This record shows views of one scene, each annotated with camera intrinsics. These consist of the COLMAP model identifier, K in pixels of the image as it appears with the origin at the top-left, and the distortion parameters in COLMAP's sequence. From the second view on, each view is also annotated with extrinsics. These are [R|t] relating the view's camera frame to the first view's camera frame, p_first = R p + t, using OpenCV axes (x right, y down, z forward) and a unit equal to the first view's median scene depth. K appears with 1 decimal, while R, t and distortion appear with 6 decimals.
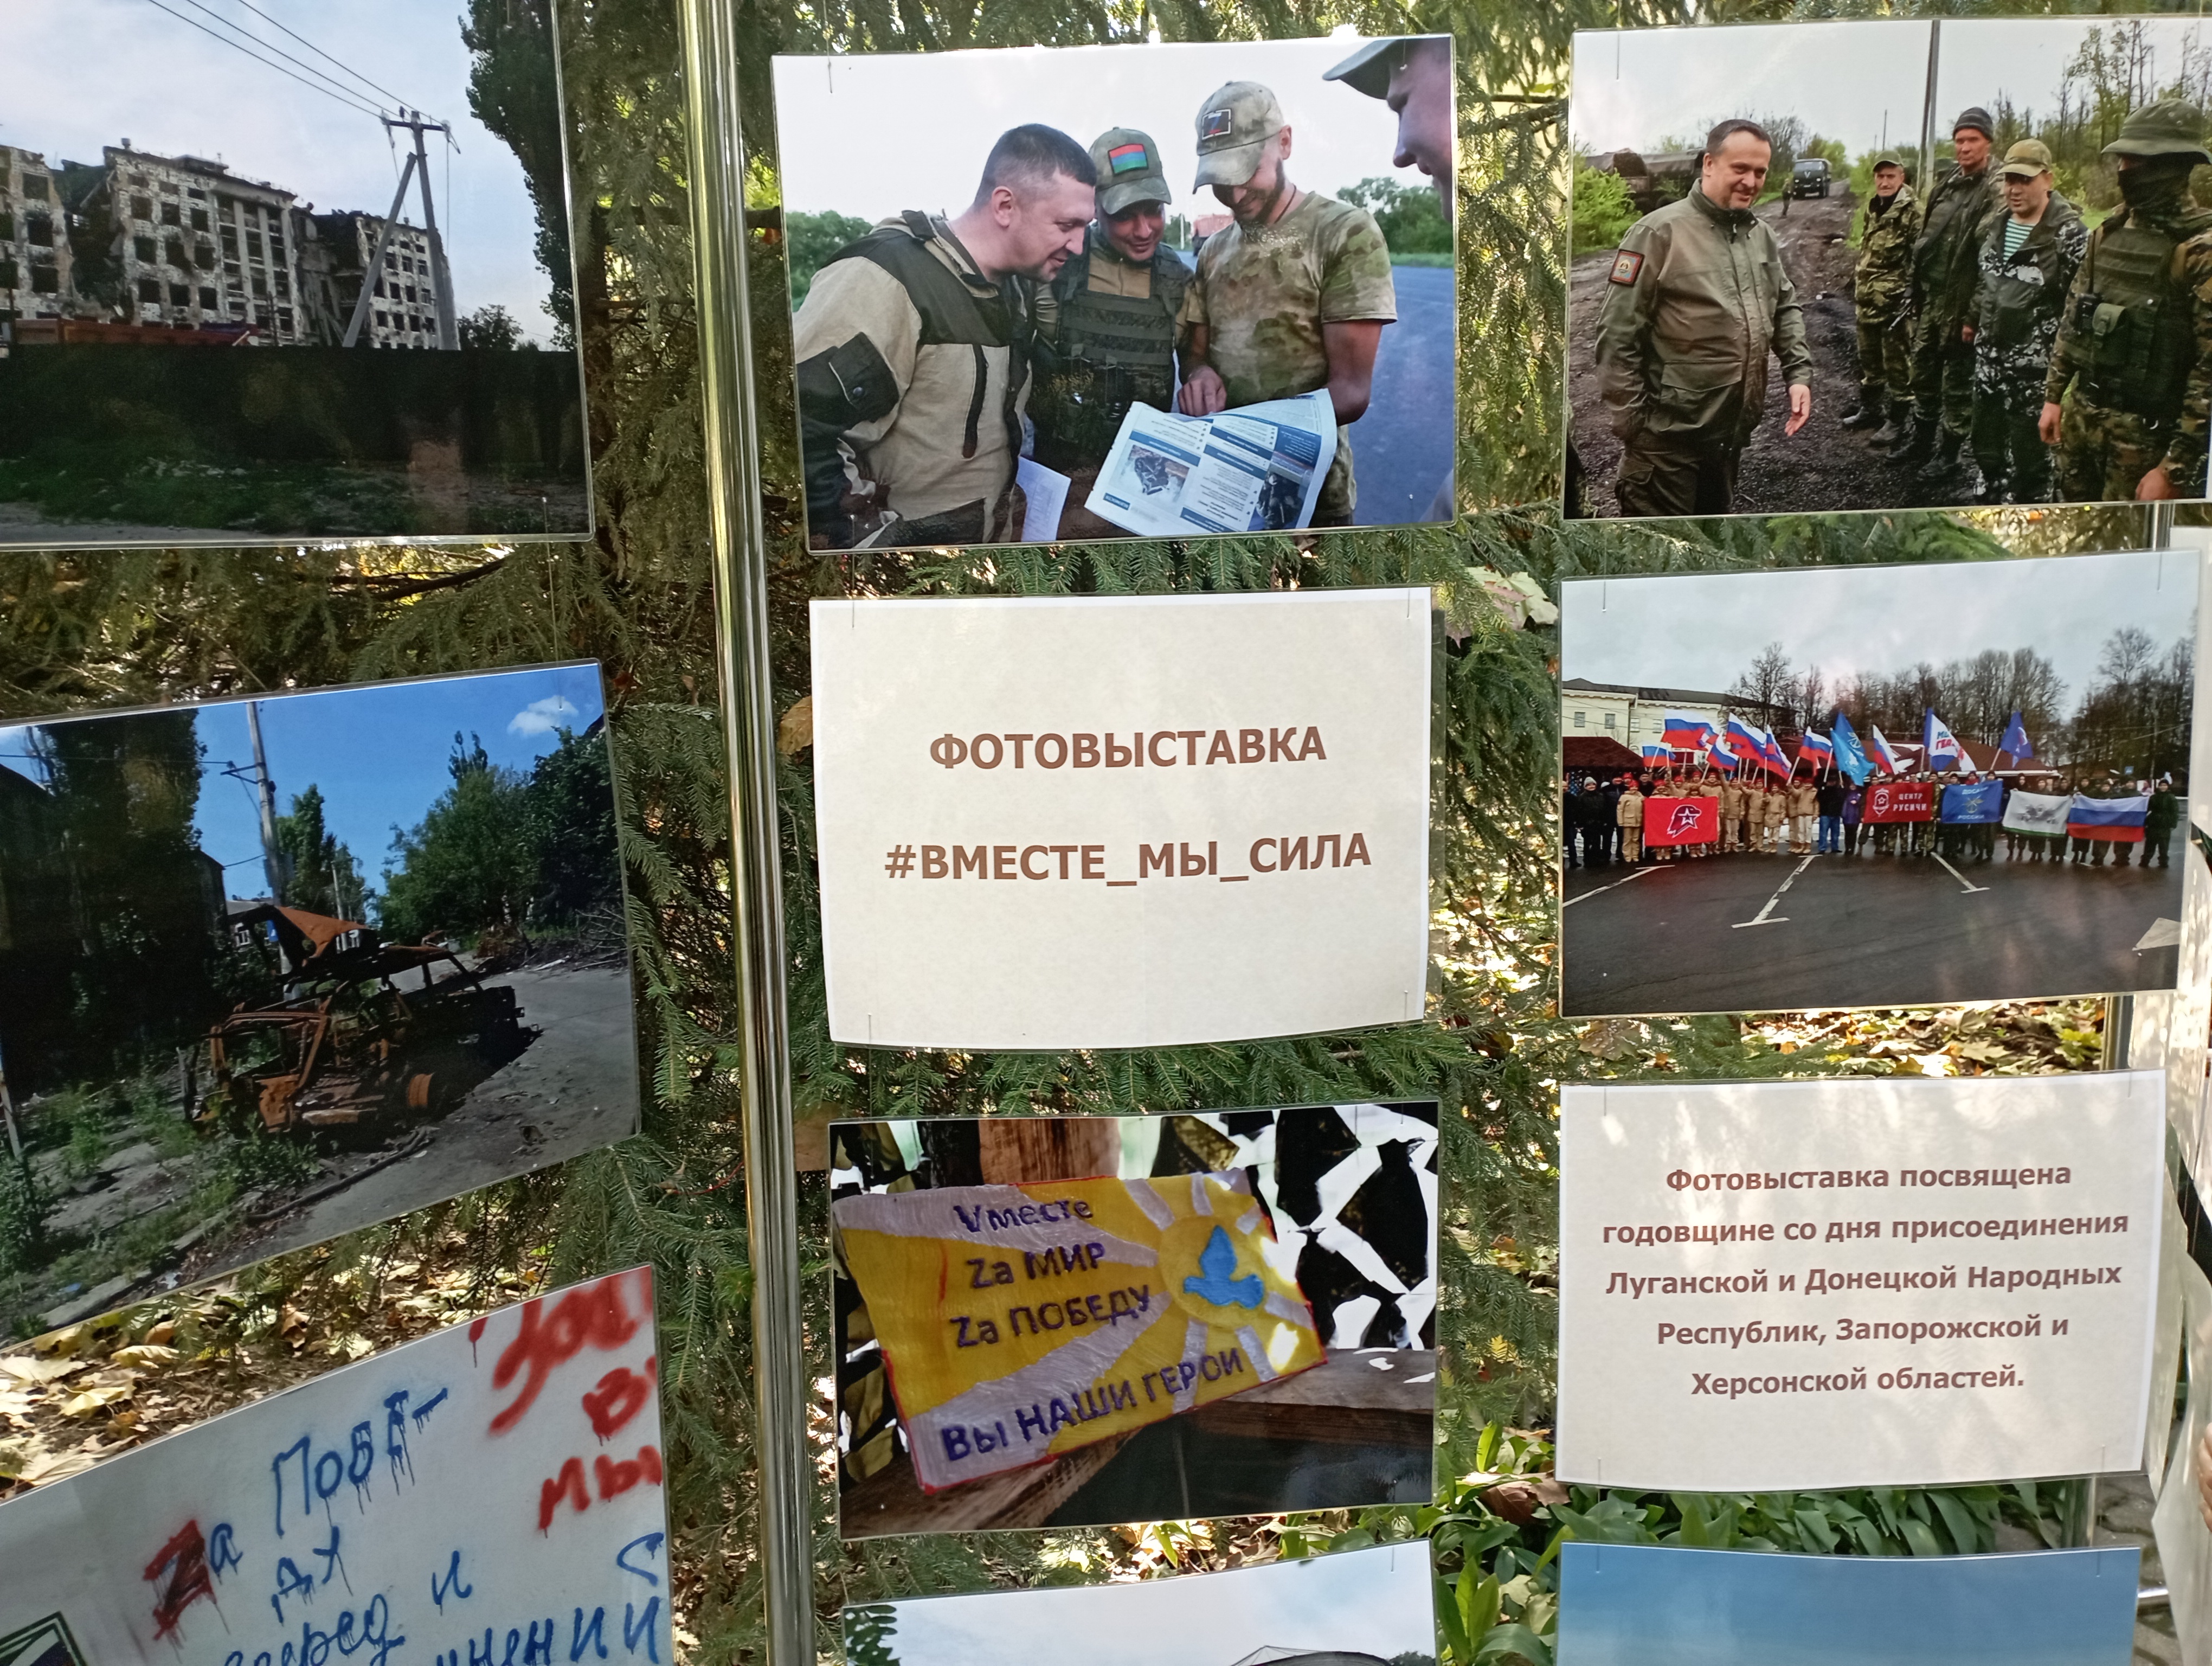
lens RADIAL K [[1794.2, 0, 1128.9], [0, 1794.2, 828.0], [0, 0, 1]] dist [0.093864, -0.103602]
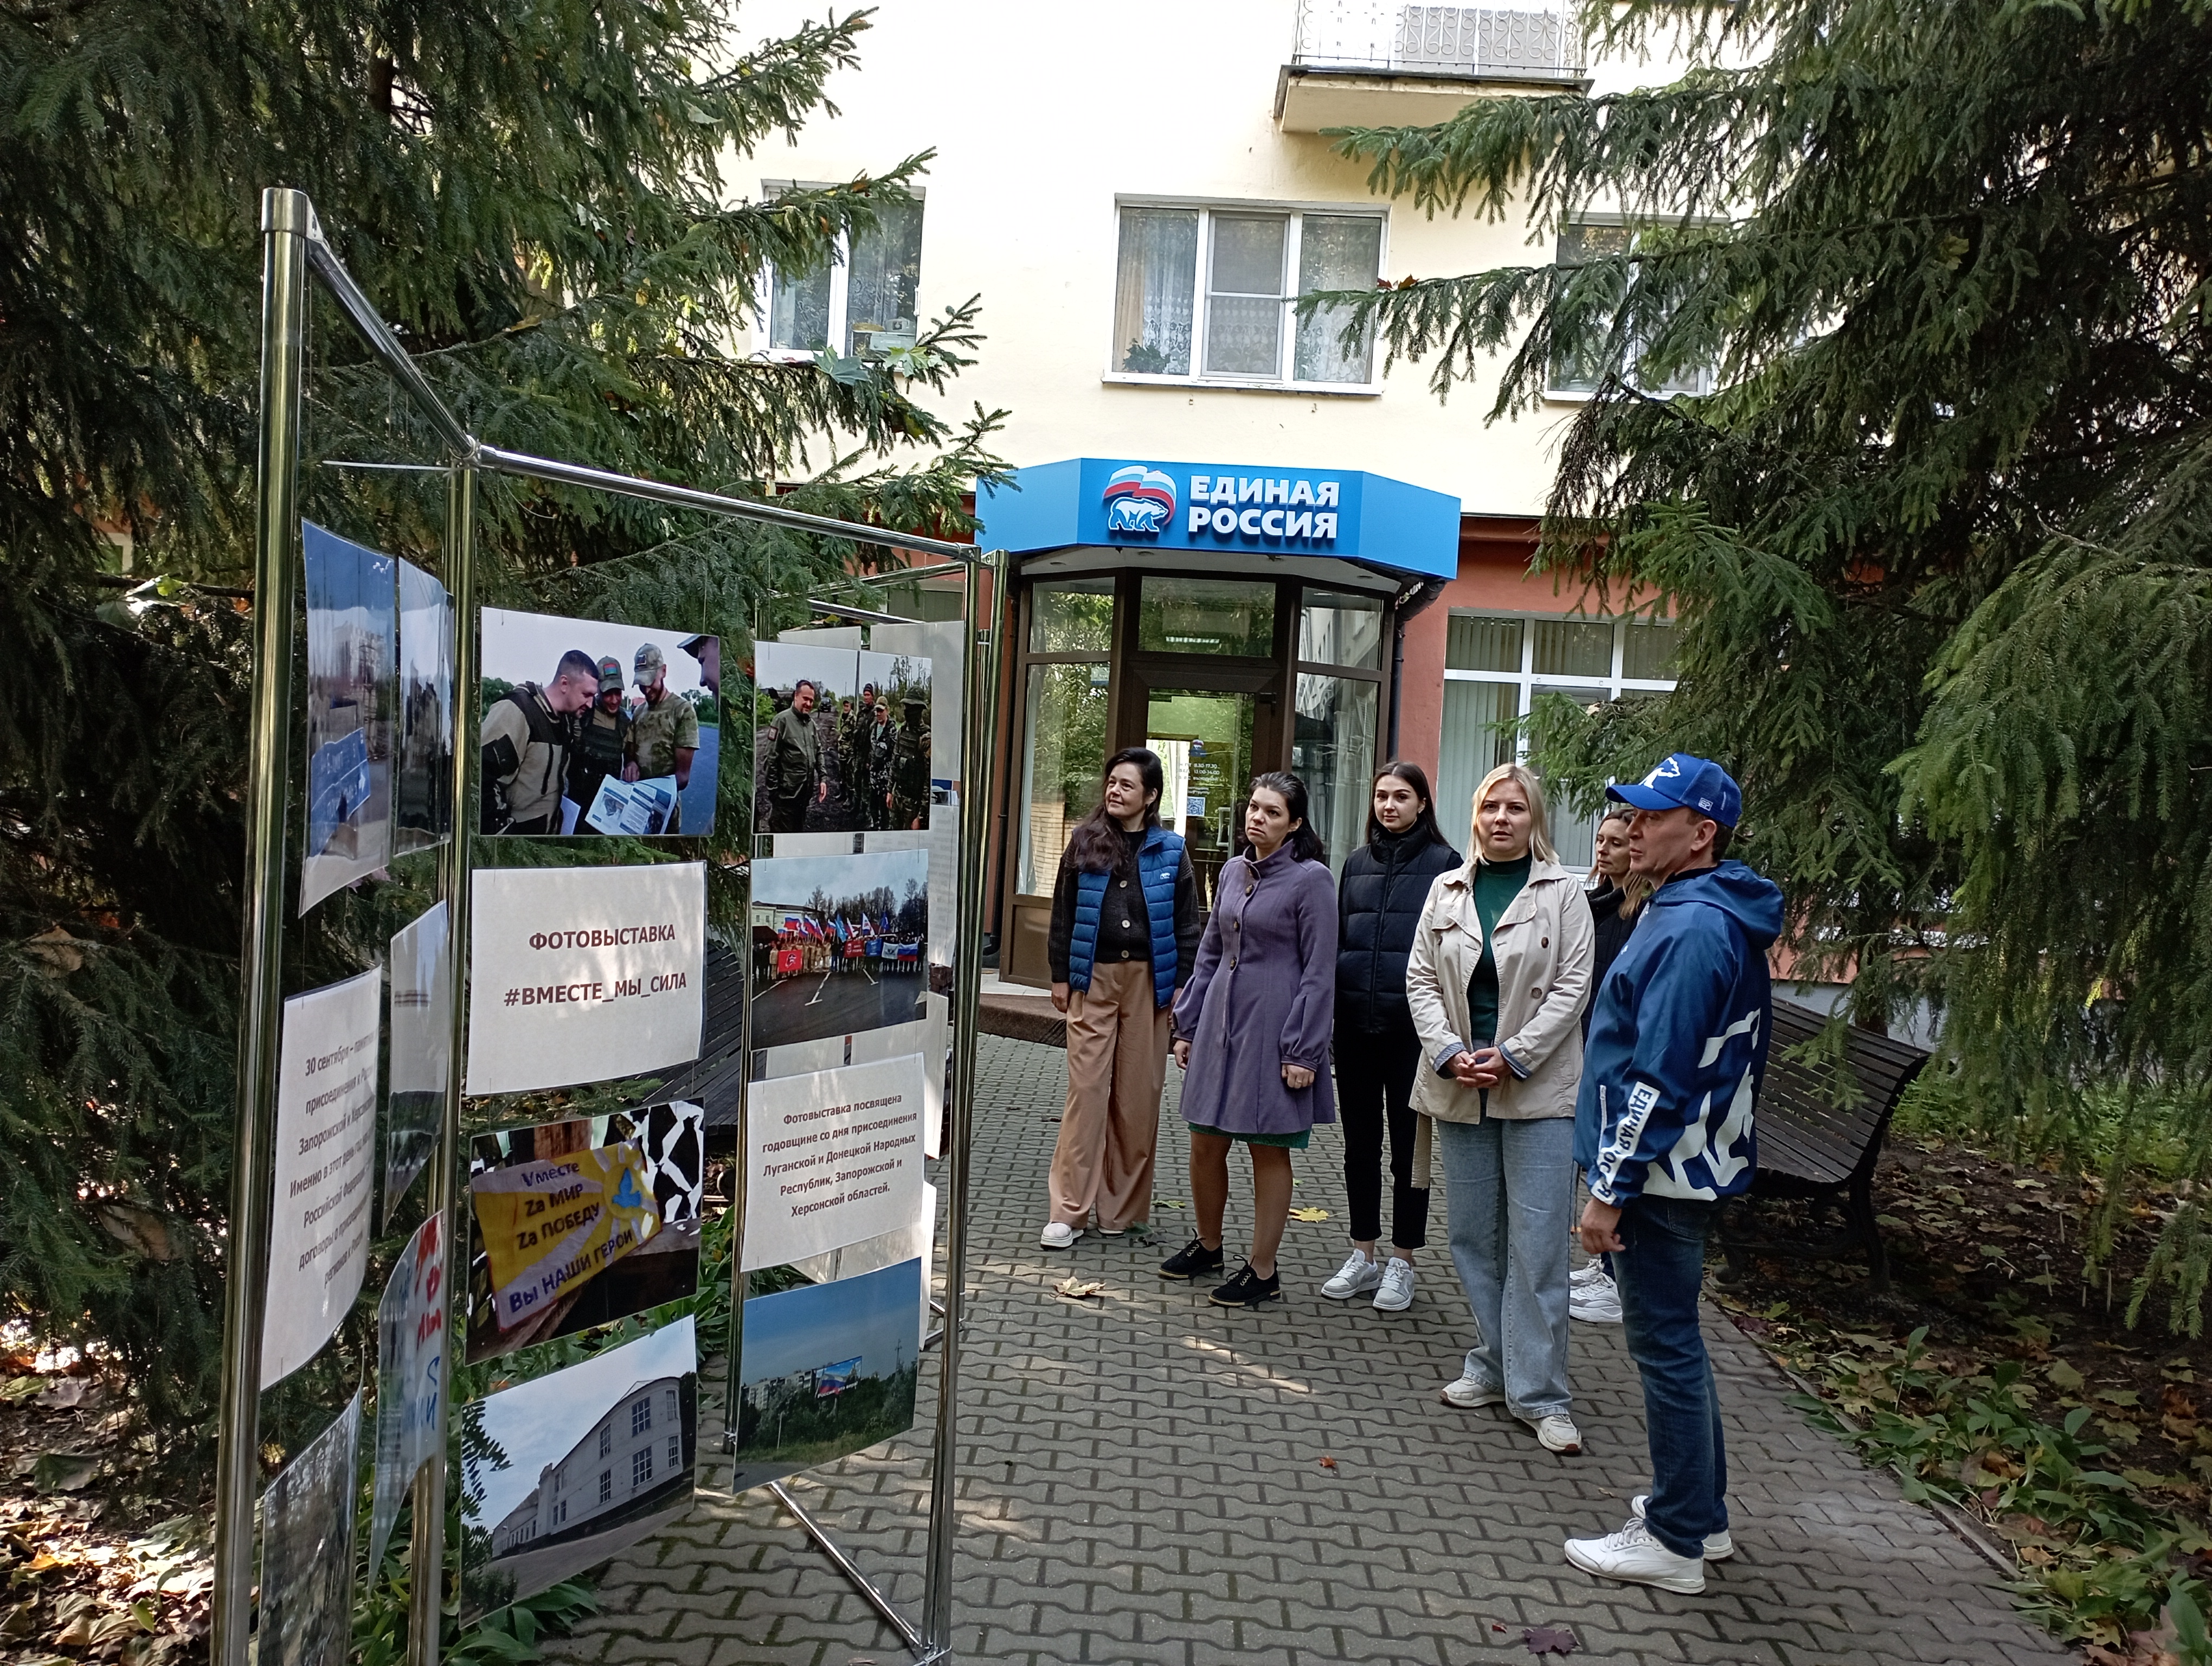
lens RADIAL K [[1794.2, 0, 1105.8], [0, 1794.2, 840.6], [0, 0, 1]] dist [0.093864, -0.103602]
pose [[0.592563, 0.013416, 0.805412, -1.387686], [0.091715, 0.992236, -0.084005, 0.078618], [-0.800286, 0.123646, 0.586732, -0.748263]]
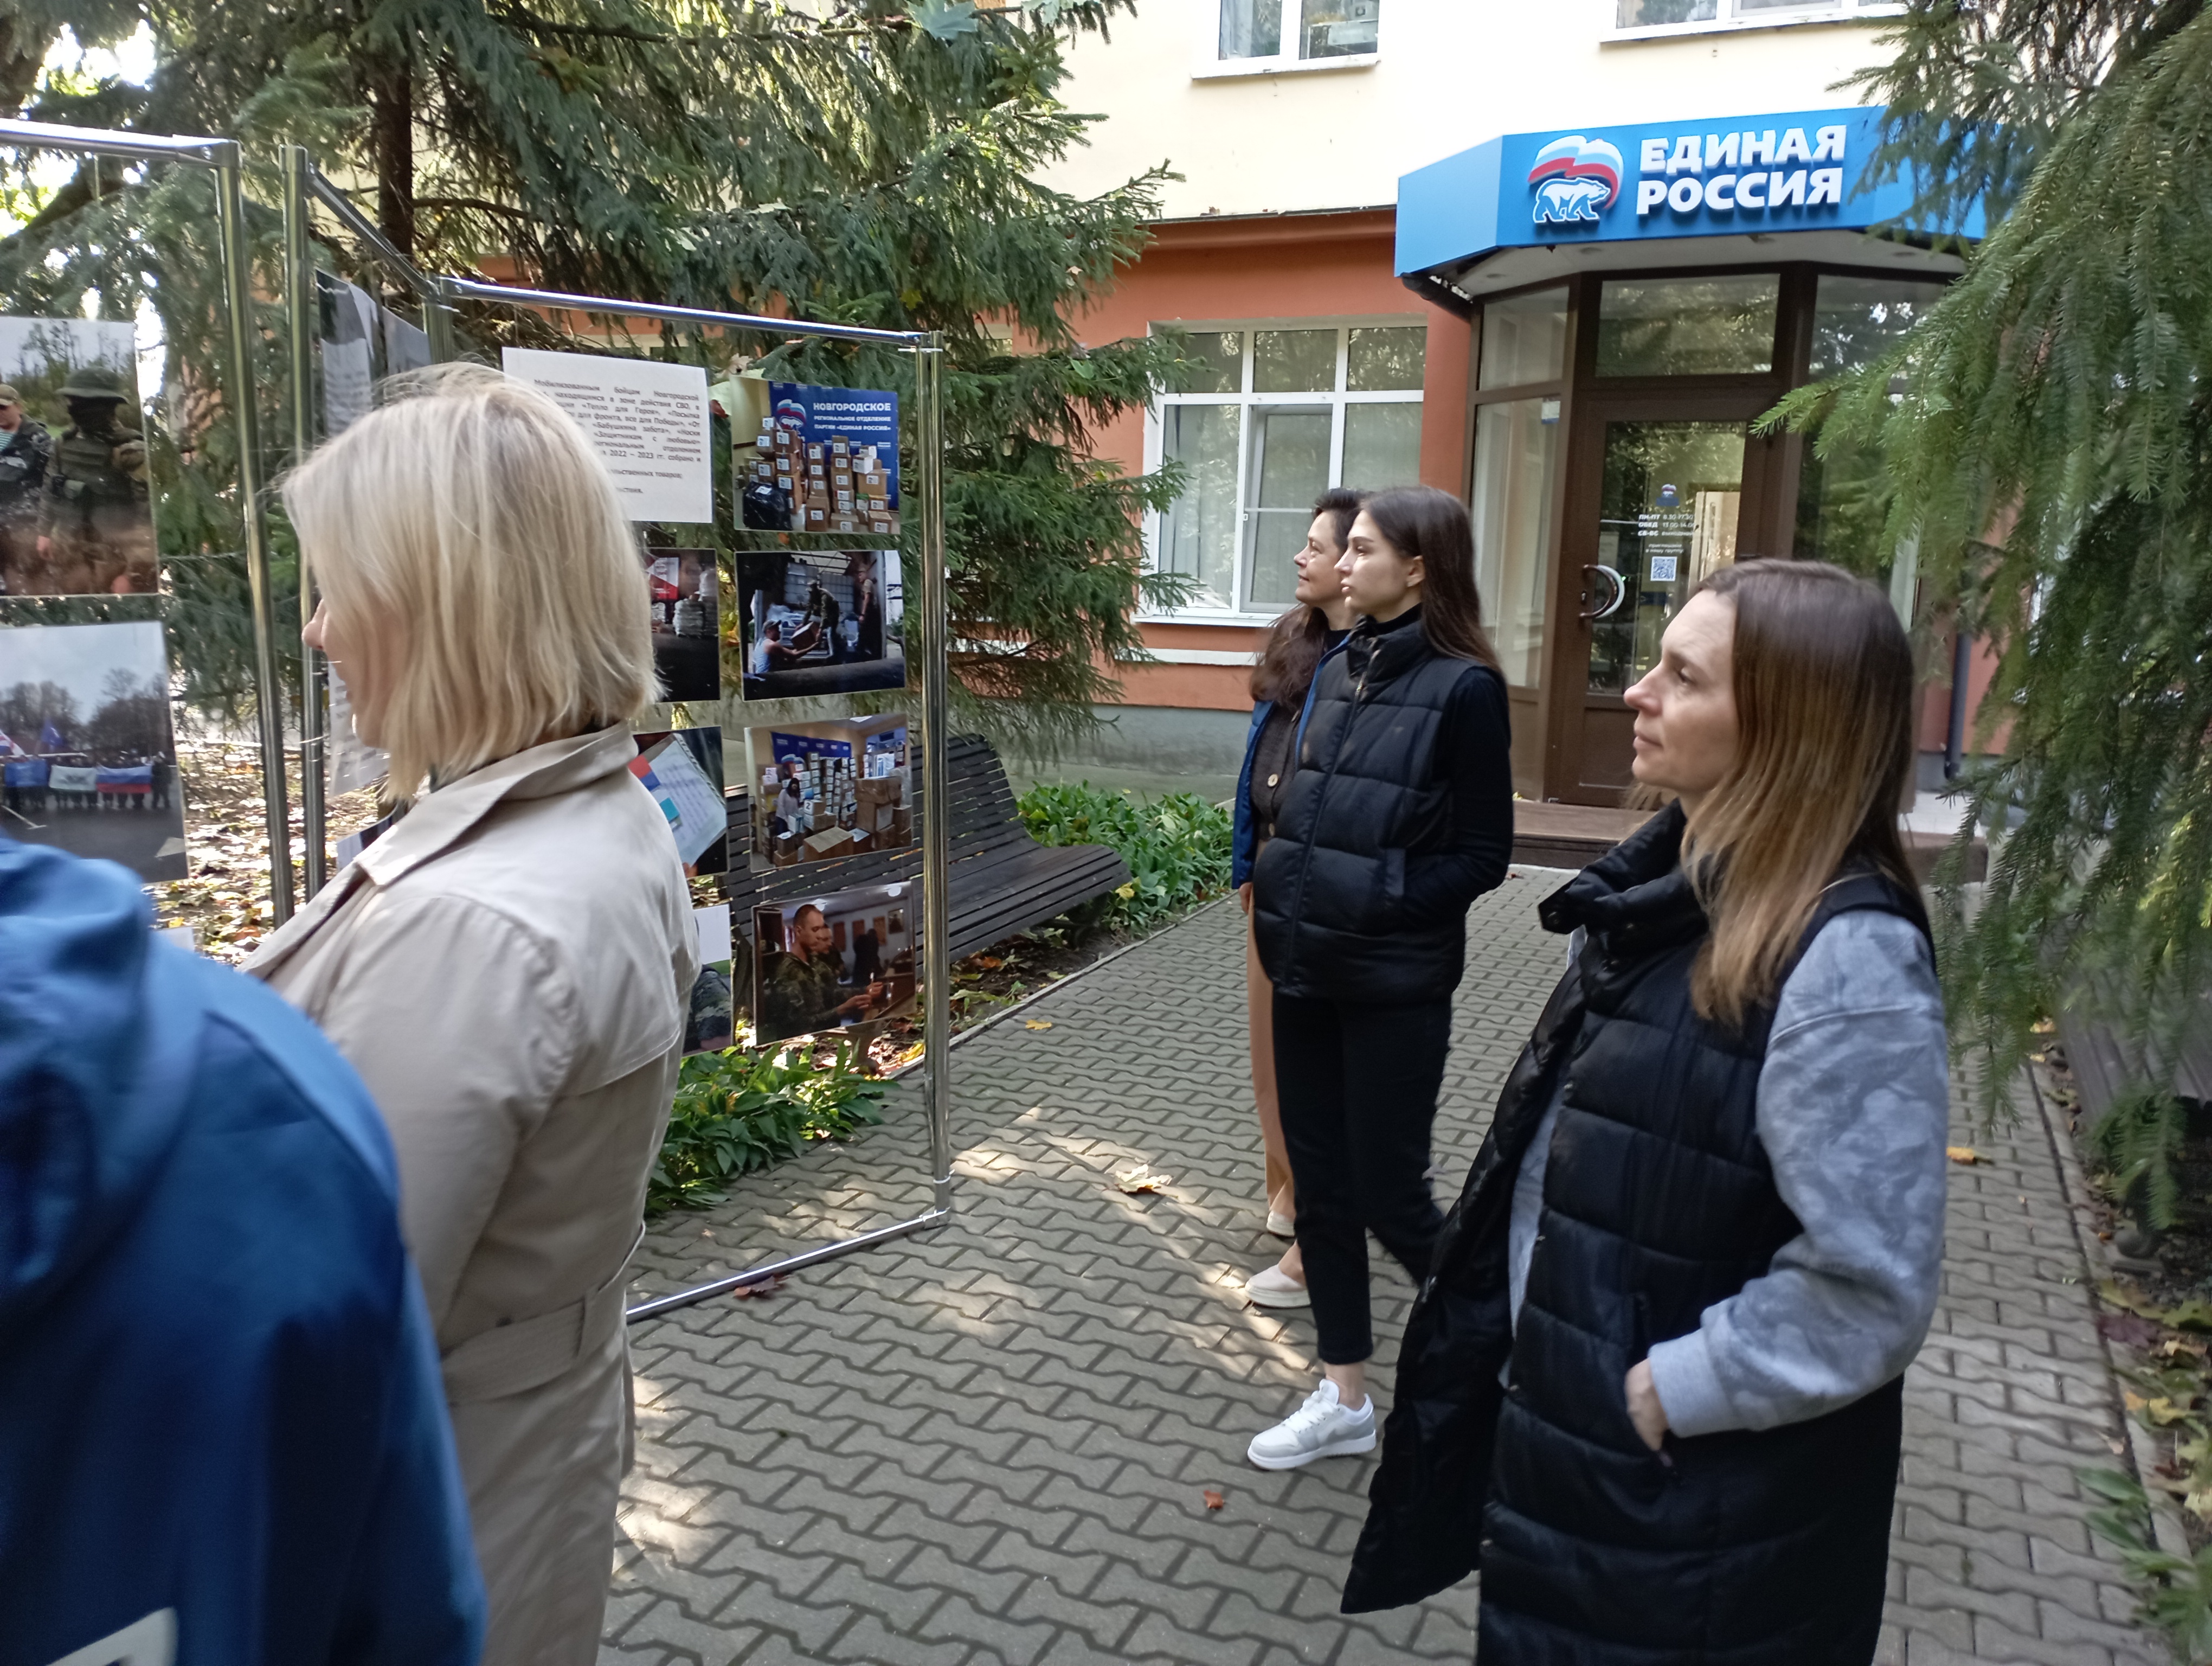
lens RADIAL K [[1794.2, 0, 1109.6], [0, 1794.2, 836.8], [0, 0, 1]] dist [0.093864, -0.103602]
pose [[0.853051, -0.062337, 0.518090, 0.454679], [0.072411, 0.997375, 0.000778, 0.117646], [-0.516778, 0.036851, 0.855326, -0.968564]]
